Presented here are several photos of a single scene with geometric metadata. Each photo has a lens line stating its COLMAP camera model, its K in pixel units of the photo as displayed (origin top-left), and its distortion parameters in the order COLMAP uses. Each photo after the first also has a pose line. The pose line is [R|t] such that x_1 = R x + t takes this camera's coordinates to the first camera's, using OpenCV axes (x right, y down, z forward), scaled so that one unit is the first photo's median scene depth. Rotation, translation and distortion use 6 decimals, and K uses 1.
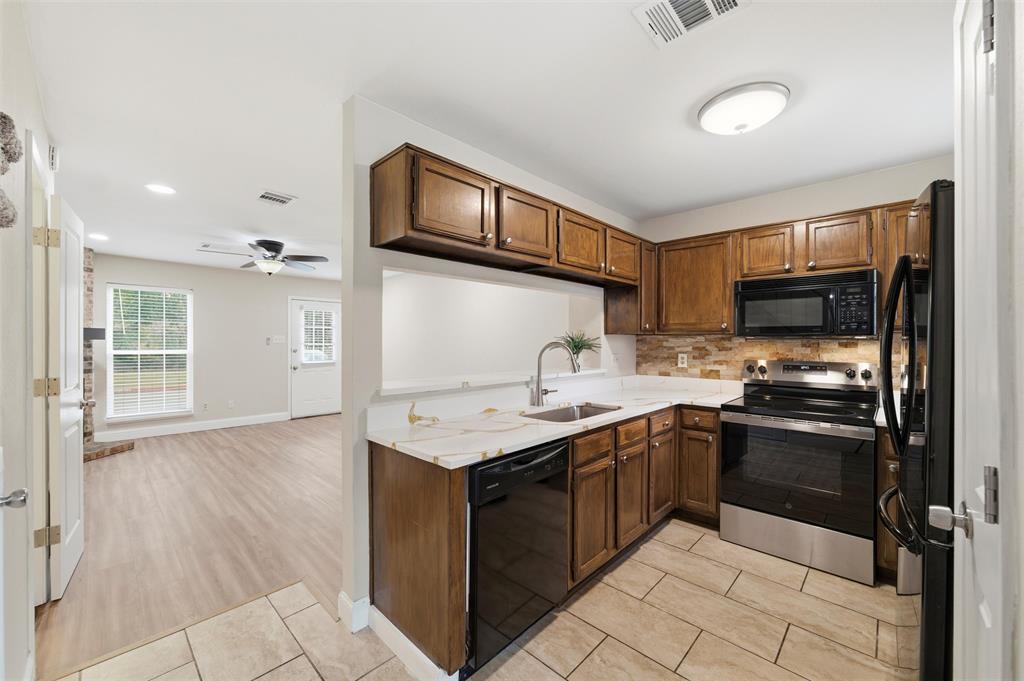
lens RADIAL K [[400.0, 0, 509.7], [0, 400.0, 341.0], [0, 0, 1]] dist [-0.001063, 0.000081]
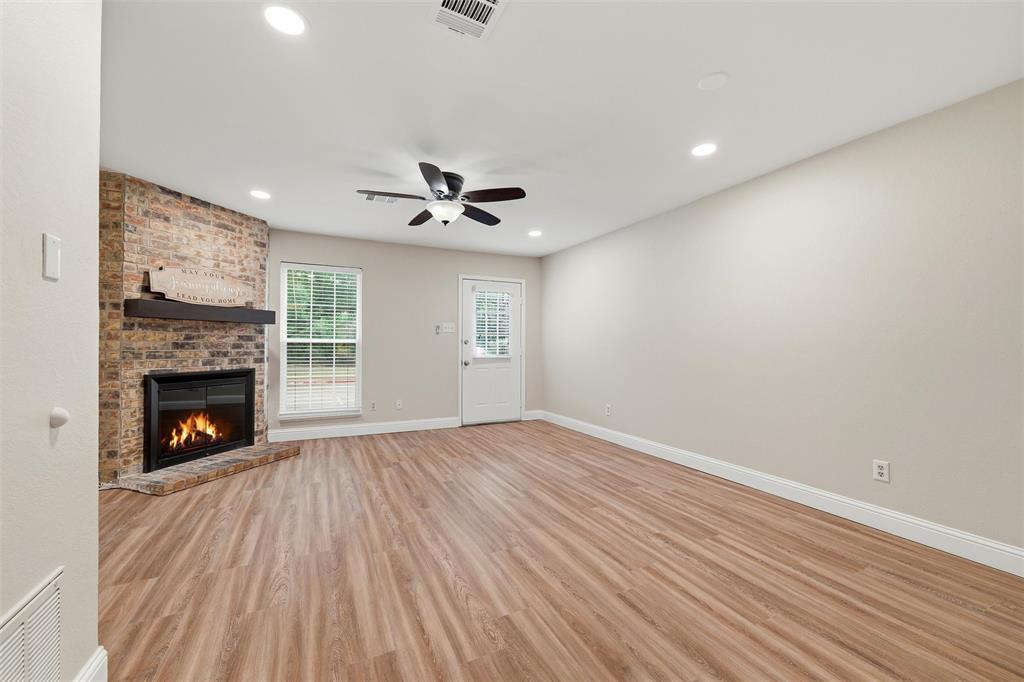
lens RADIAL K [[404.2, 0, 507.9], [0, 404.2, 340.2], [0, 0, 1]] dist [-0.013746, 0.002865]
pose [[0.937737, -0.000402, -0.347345, -0.366306], [-0.002000, 0.999976, -0.006559, 0.054678], [0.347339, 0.006845, 0.937715, 0.550680]]
